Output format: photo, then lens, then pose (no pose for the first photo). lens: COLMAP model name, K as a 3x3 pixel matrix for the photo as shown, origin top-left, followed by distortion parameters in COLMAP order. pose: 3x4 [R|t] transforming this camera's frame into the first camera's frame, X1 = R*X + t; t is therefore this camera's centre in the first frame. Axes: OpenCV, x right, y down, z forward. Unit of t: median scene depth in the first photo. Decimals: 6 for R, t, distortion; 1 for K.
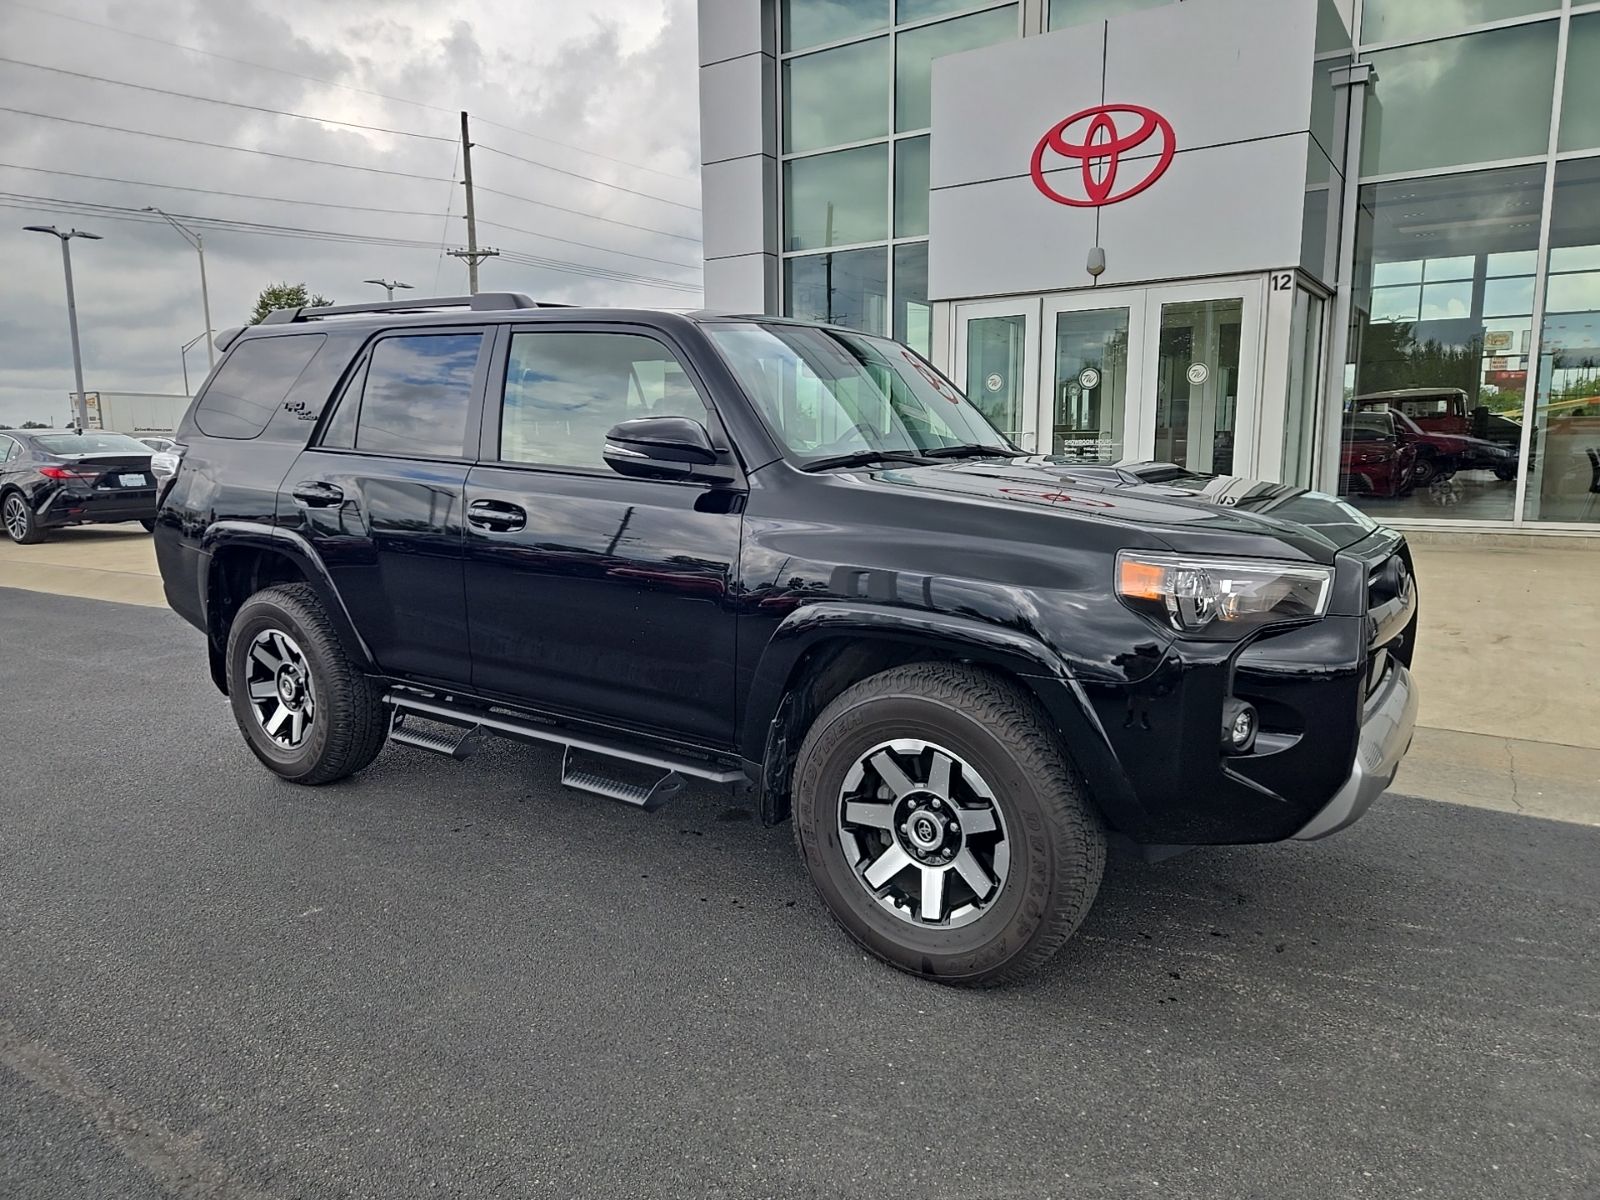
lens RADIAL K [[1077.7, 0, 804.1], [0, 1077.7, 596.1], [0, 0, 1]] dist [0.079143, -0.064961]
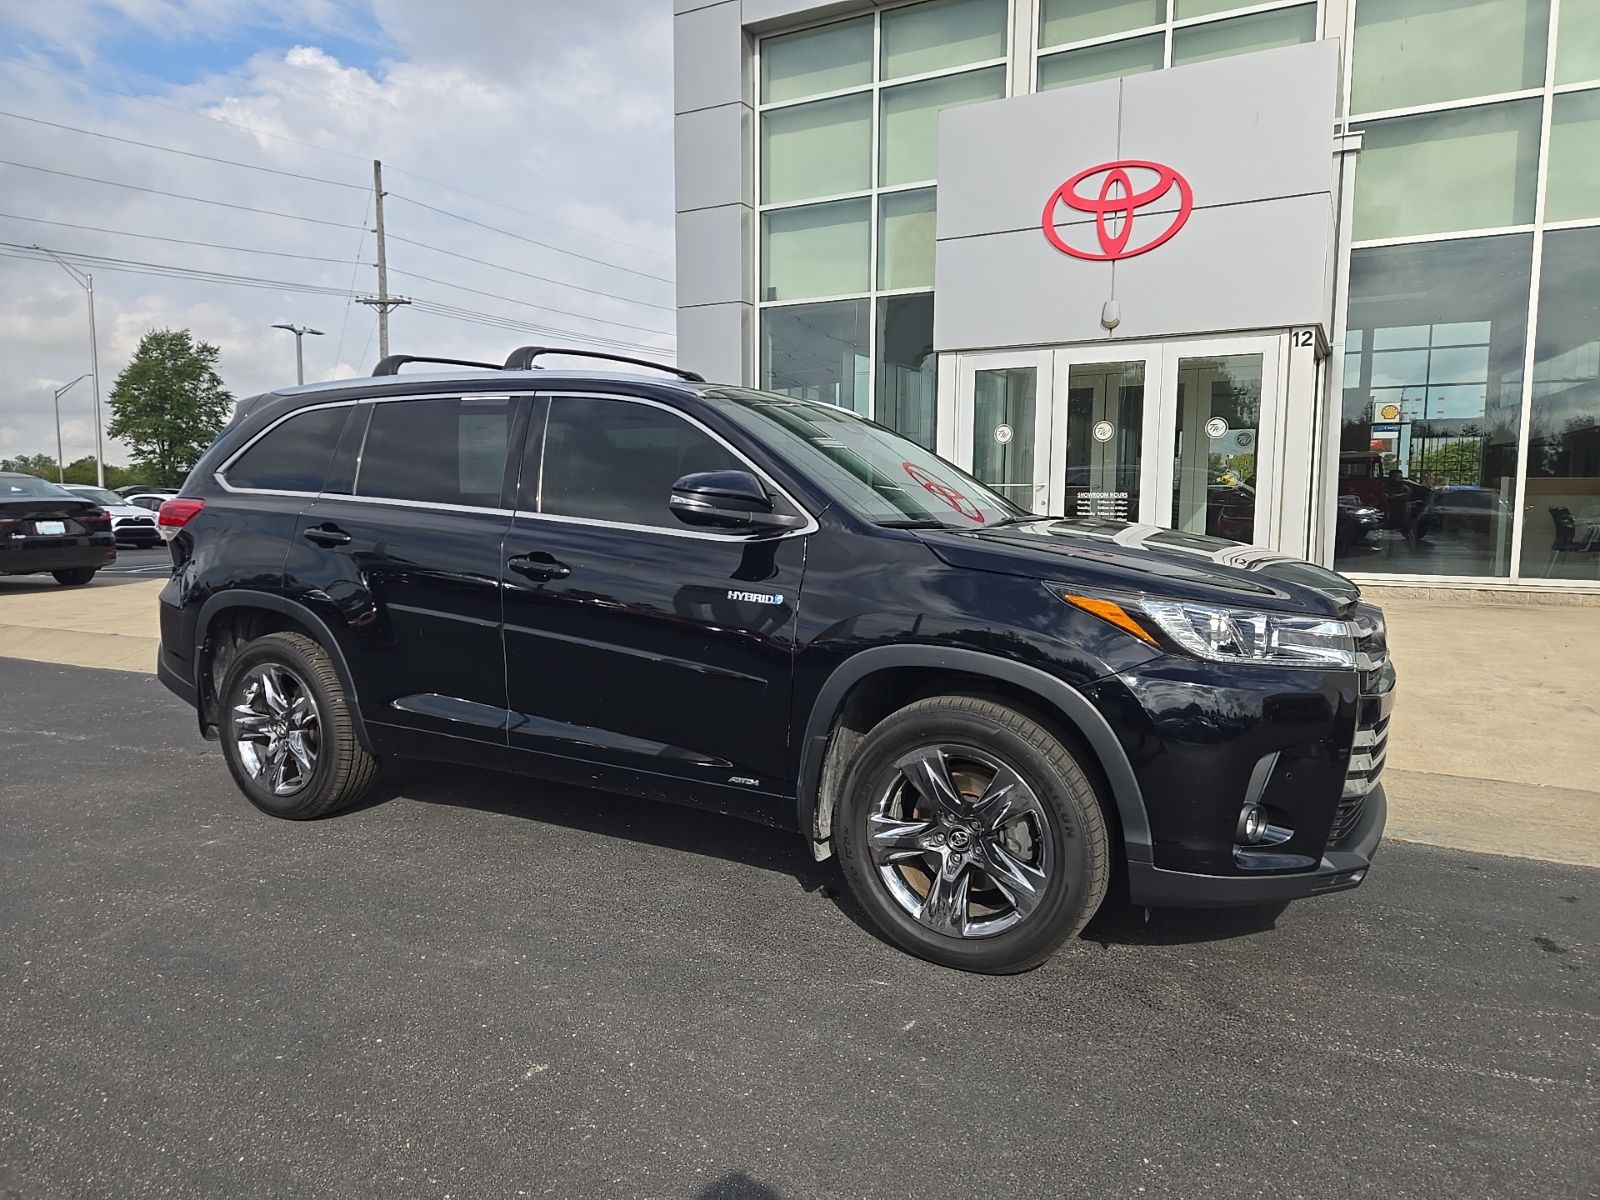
lens RADIAL K [[1066.4, 0, 798.6], [0, 1066.4, 592.0], [0, 0, 1]] dist [0.085974, -0.070888]
pose [[0.995547, 0.002225, 0.094245, -0.108928], [0.002859, 0.998549, -0.053766, -0.002867], [-0.094228, 0.053796, 0.994096, 0.064360]]
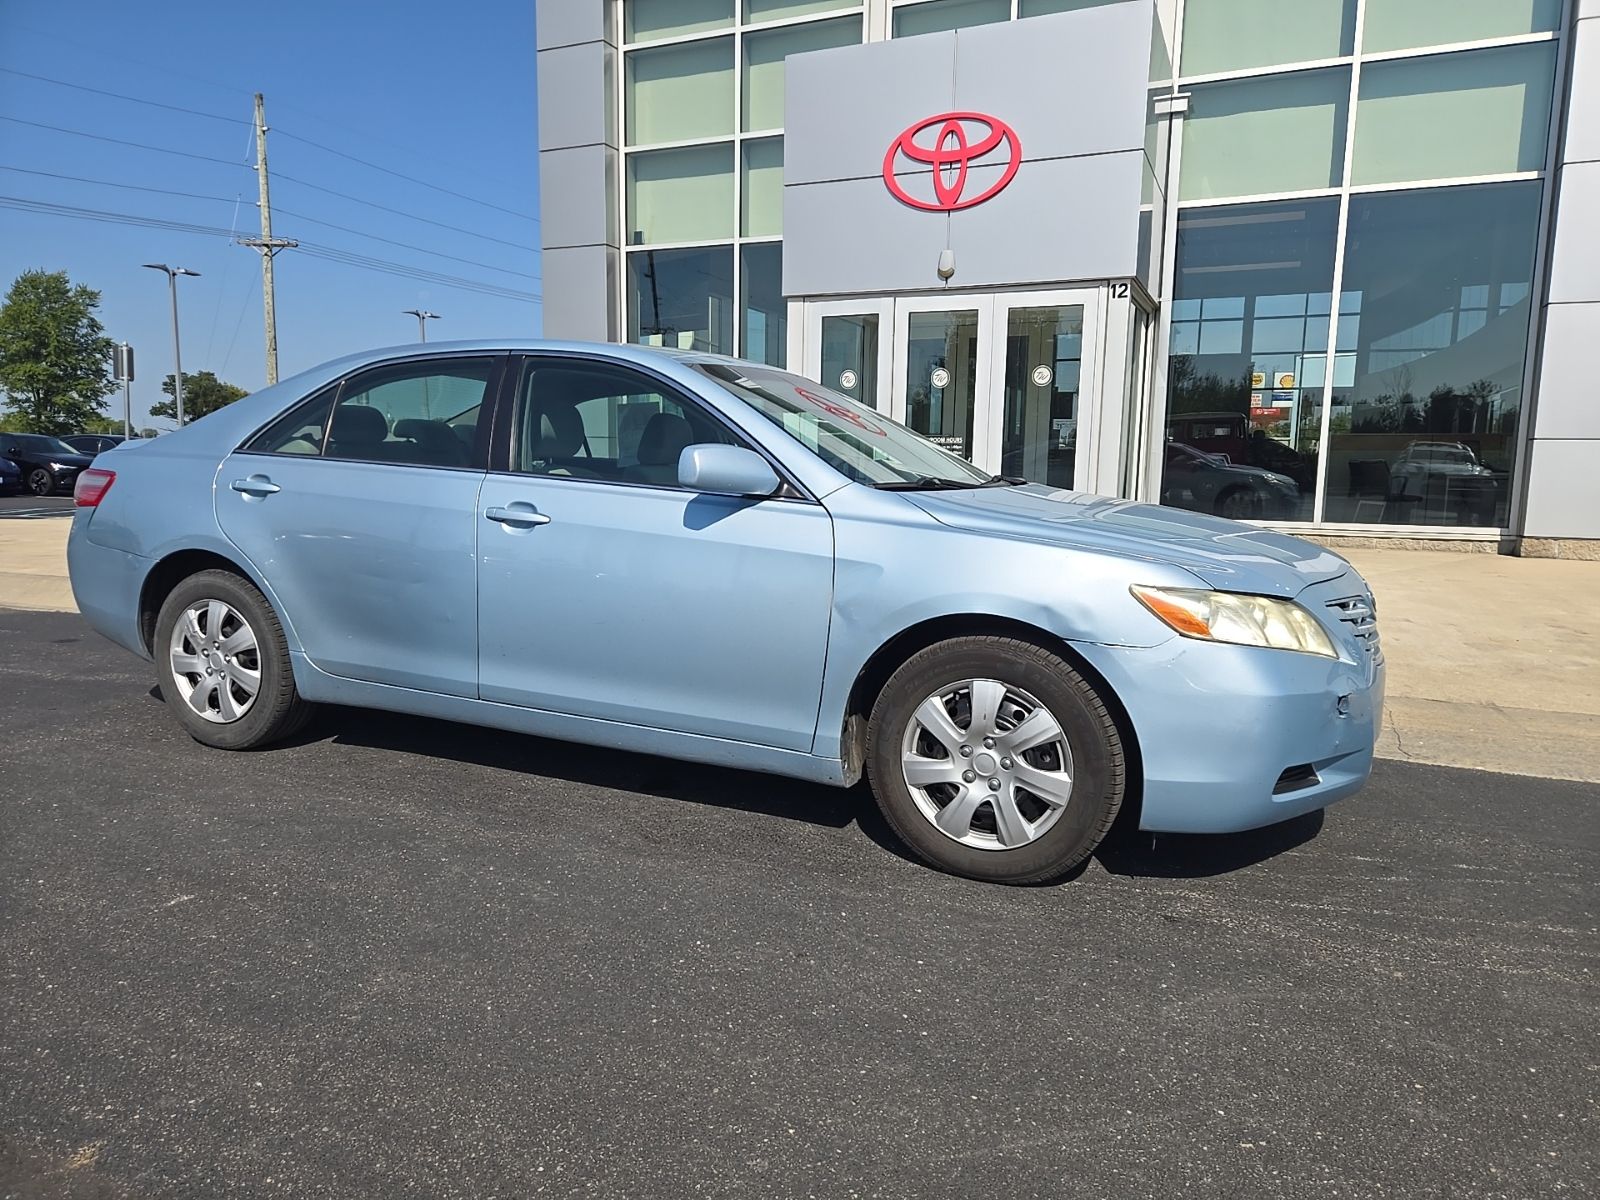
lens RADIAL K [[1068.3, 0, 799.4], [0, 1068.3, 594.1], [0, 0, 1]] dist [0.081165, -0.067495]
pose [[0.986057, 0.000834, 0.166405, -0.038509], [0.002116, 0.999844, -0.017551, 0.021950], [-0.166393, 0.017658, 0.985901, 0.027691]]
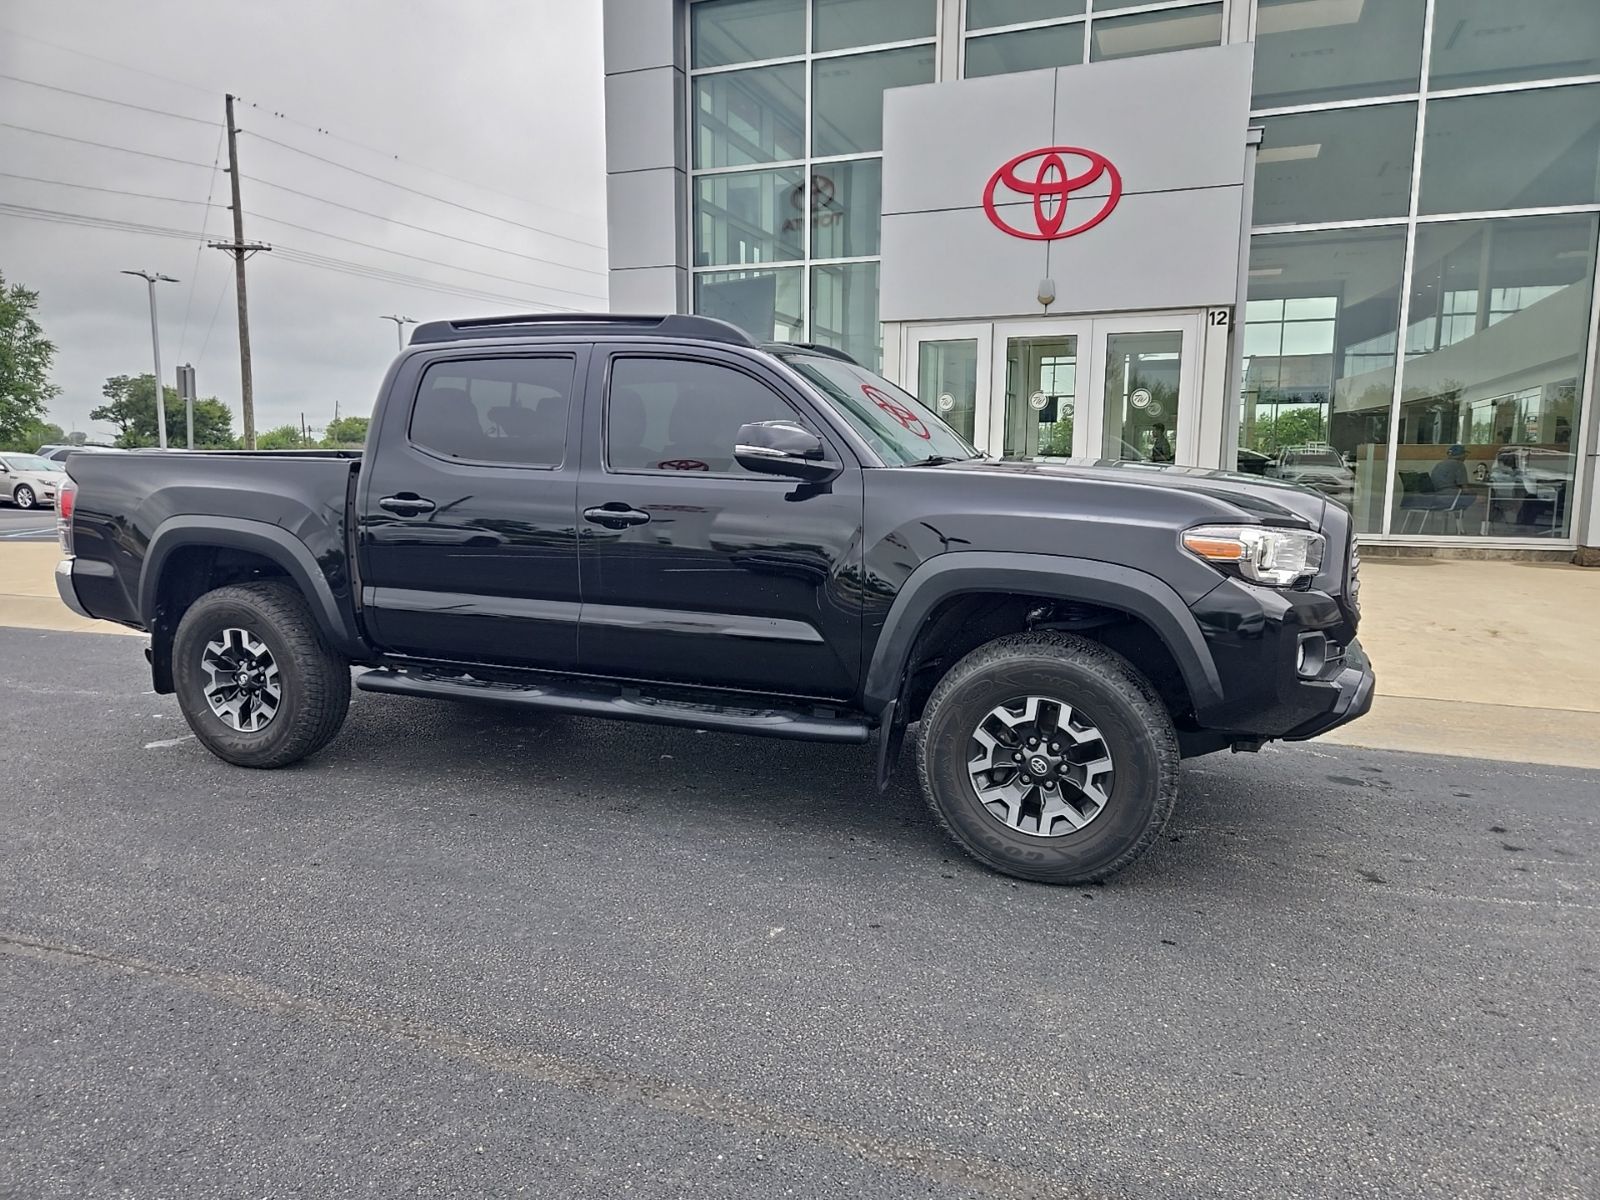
lens RADIAL K [[1072.8, 0, 800.5], [0, 1072.8, 594.3], [0, 0, 1]] dist [0.080738, -0.067505]
pose [[0.976544, -0.013306, 0.214908, -0.202679], [0.017080, 0.999731, -0.015713, 0.002457], [-0.214641, 0.019015, 0.976508, 0.021004]]
